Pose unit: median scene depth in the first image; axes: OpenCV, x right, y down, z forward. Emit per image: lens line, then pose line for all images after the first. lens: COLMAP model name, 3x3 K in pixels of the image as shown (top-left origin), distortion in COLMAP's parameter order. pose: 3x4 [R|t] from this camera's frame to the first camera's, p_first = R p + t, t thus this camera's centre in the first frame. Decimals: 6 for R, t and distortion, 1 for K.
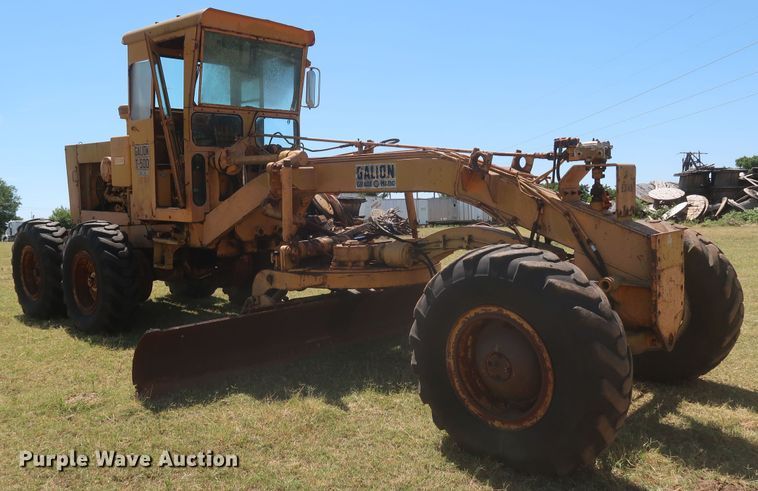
lens RADIAL K [[711.9, 0, 379.0], [0, 711.9, 245.5], [0, 0, 1]] dist [-0.094933, 0.001775]
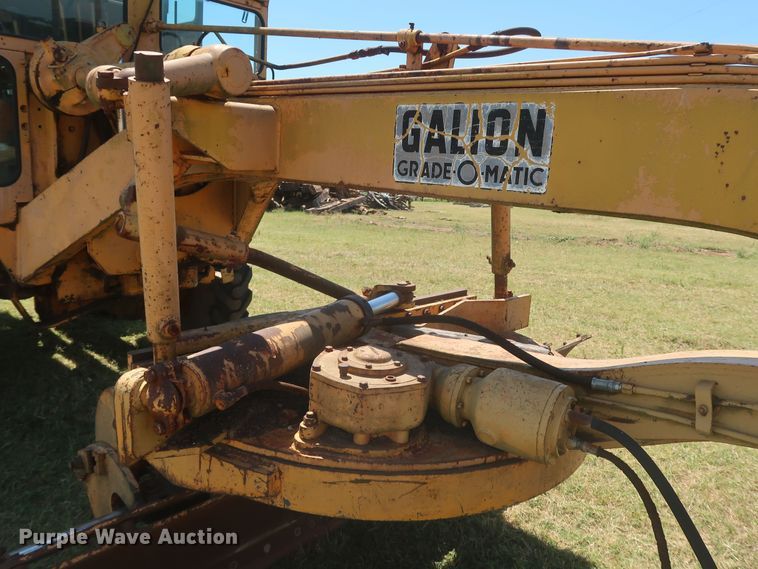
lens RADIAL K [[645.2, 0, 379.0], [0, 645.2, 284.5], [0, 0, 1]] dist [-0.010434, -0.002521]
pose [[0.997074, 0.073048, 0.022536, -0.042780], [-0.075107, 0.991005, 0.110765, -0.066178], [-0.014242, -0.112133, 0.993591, 0.715115]]
